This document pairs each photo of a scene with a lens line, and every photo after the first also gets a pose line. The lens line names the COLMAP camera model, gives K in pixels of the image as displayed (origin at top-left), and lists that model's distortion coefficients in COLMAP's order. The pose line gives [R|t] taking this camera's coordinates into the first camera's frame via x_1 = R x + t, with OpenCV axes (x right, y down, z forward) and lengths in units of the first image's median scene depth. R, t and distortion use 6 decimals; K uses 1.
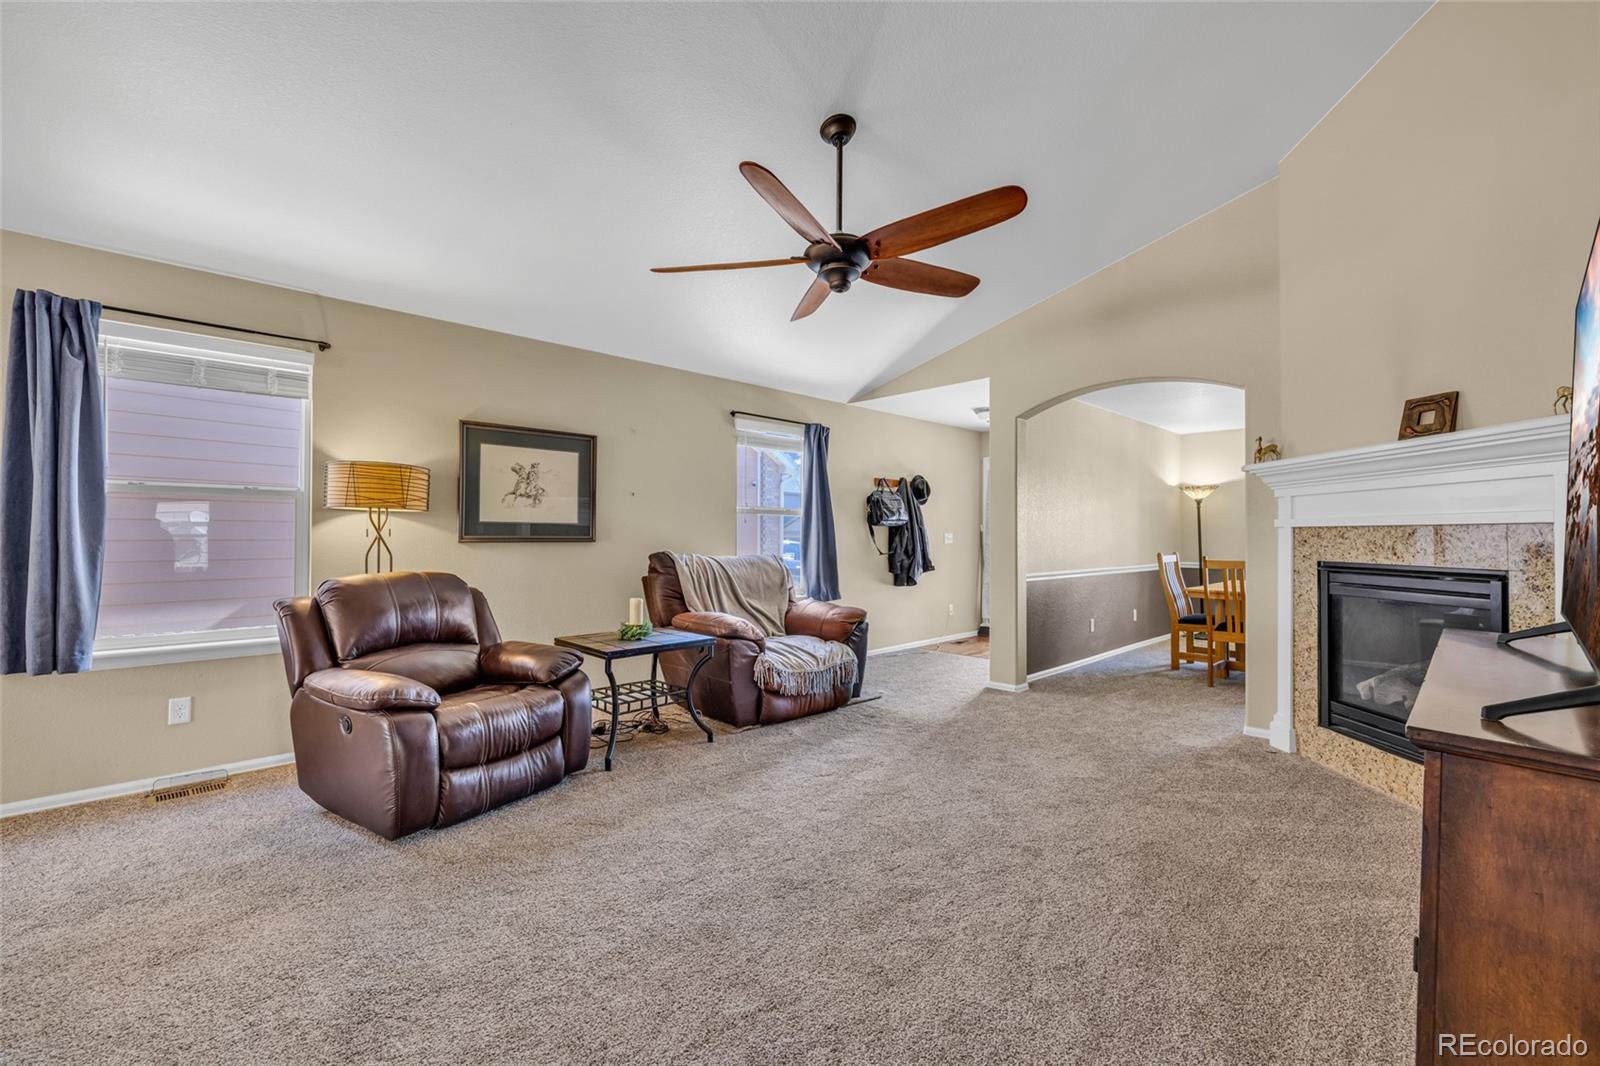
lens RADIAL K [[674.9, 0, 796.0], [0, 674.9, 532.6], [0, 0, 1]] dist [0.001864, 0.001088]
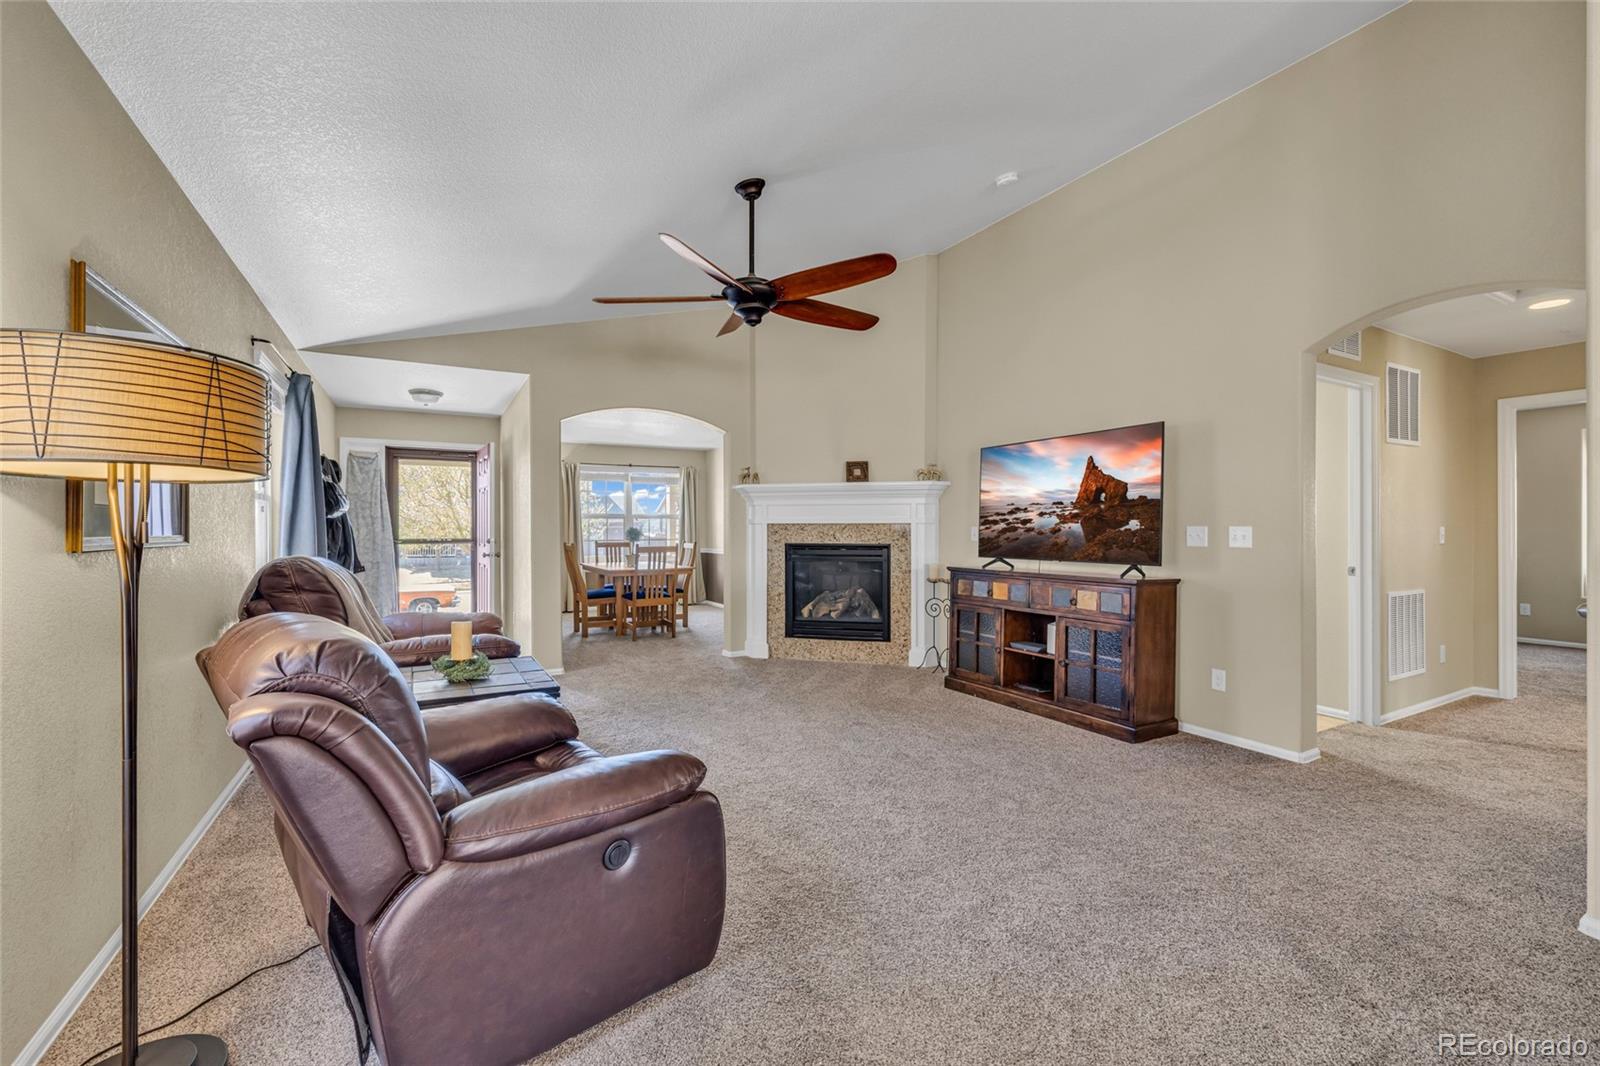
lens RADIAL K [[674.9, 0, 797.7], [0, 674.9, 526.5], [0, 0, 1]] dist [0.001864, 0.001088]
pose [[0.250513, -0.000157, 0.968113, -0.923930], [-0.003815, 0.999992, 0.001149, -0.003824], [-0.968106, -0.003981, 0.250510, 0.538042]]
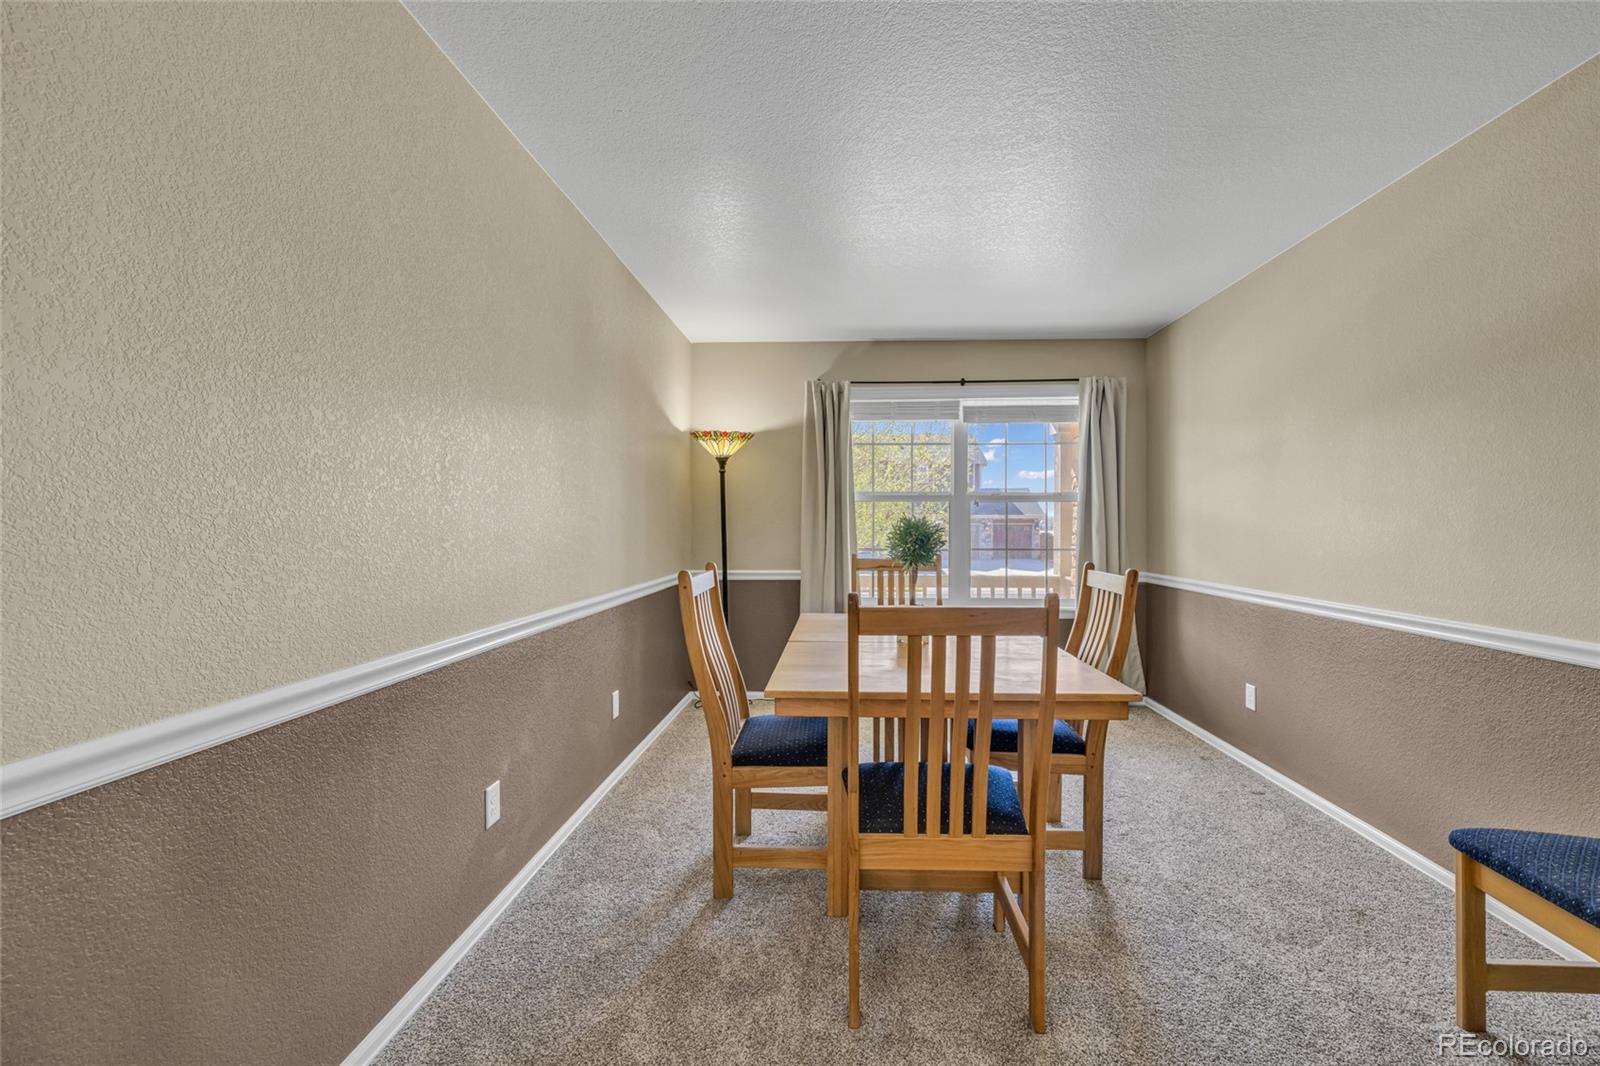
lens RADIAL K [[674.9, 0, 815.6], [0, 674.9, 519.6], [0, 0, 1]] dist [0.001864, 0.001088]
pose [[0.723462, 0.003563, 0.690355, 0.596689], [-0.003953, 0.999992, -0.001018, 0.005336], [-0.690353, -0.001992, 0.723470, 1.212575]]
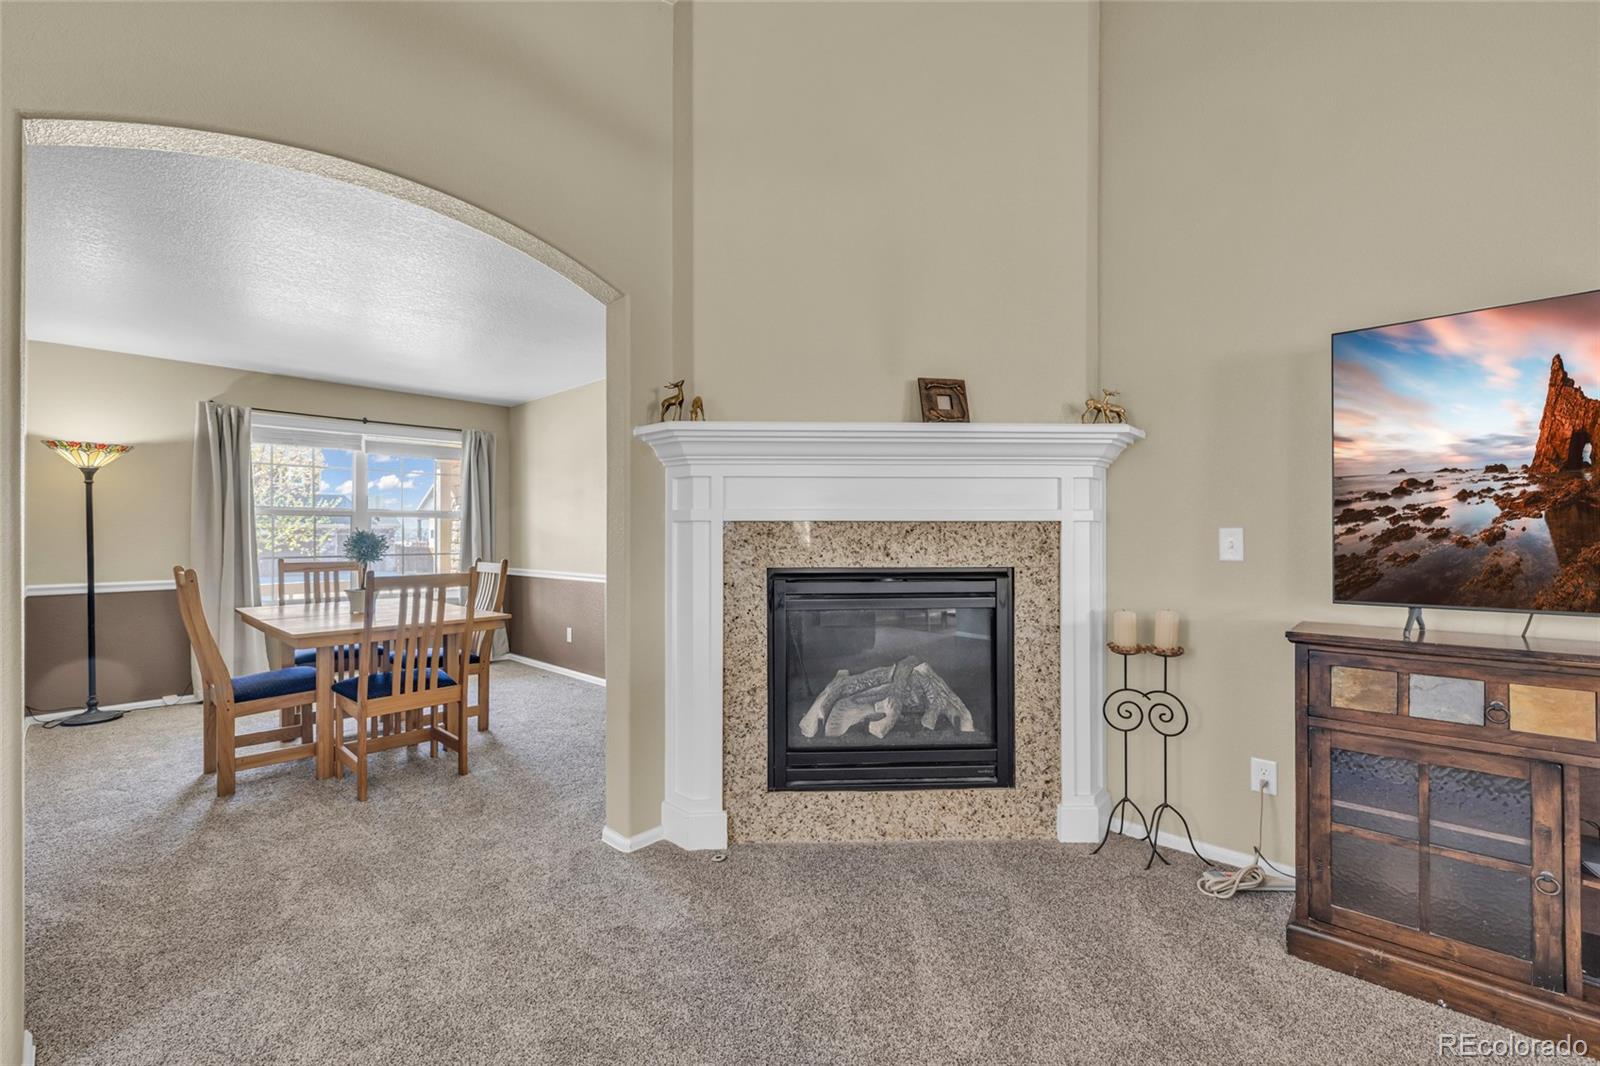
lens RADIAL K [[674.9, 0, 796.8], [0, 674.9, 534.7], [0, 0, 1]] dist [0.001864, 0.001088]
pose [[-0.056320, -0.000264, 0.998413, 0.038298], [-0.003846, 0.999993, 0.000047, 0.005917], [-0.998405, -0.003837, -0.056321, 1.022460]]
